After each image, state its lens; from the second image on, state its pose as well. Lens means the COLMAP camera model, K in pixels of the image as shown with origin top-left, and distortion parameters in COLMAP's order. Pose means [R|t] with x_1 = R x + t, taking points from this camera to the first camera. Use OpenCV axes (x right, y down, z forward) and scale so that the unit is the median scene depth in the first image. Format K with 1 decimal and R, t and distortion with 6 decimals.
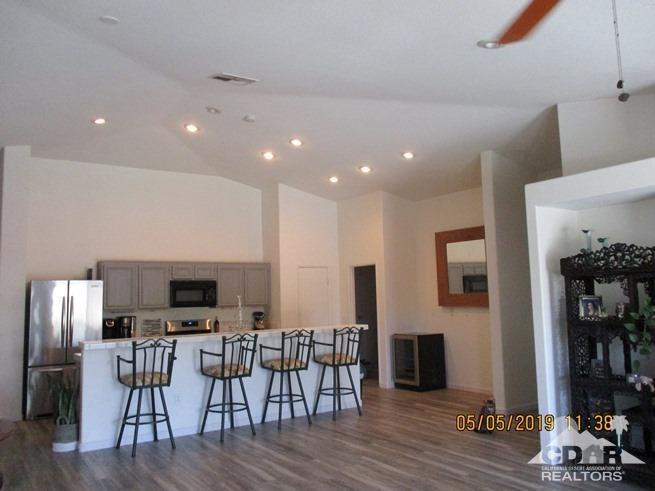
lens RADIAL K [[546.9, 0, 332.2], [0, 546.9, 240.8], [0, 0, 1]] dist [-0.025222, 0.017438]
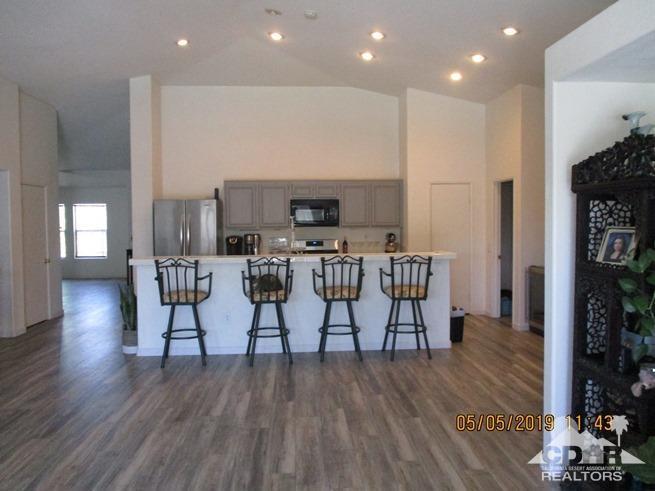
lens RADIAL K [[546.9, 0, 332.2], [0, 546.9, 240.8], [0, 0, 1]] dist [-0.025222, 0.017438]
pose [[0.866351, 0.037057, -0.498059, 0.431599], [0.038402, 0.989349, 0.140409, 0.017588], [0.497958, -0.140770, 0.855700, 0.289044]]
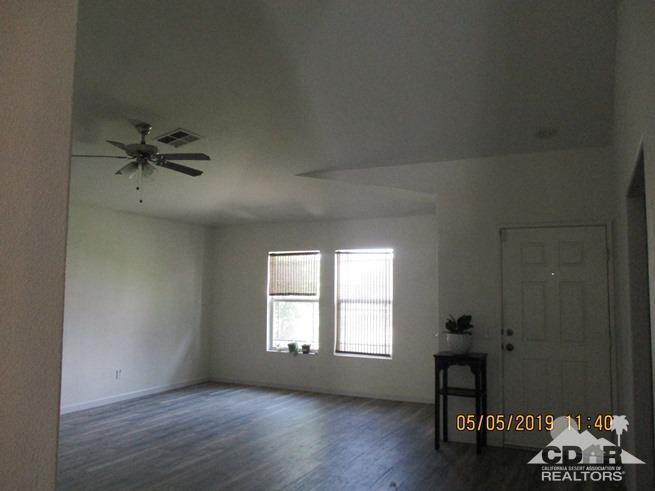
lens RADIAL K [[546.9, 0, 332.2], [0, 546.9, 240.8], [0, 0, 1]] dist [-0.025222, 0.017438]
pose [[0.503992, -0.045198, -0.862525, -0.839052], [0.068362, 0.997584, -0.012330, 0.164938], [0.860998, -0.052750, 0.505865, 1.285840]]
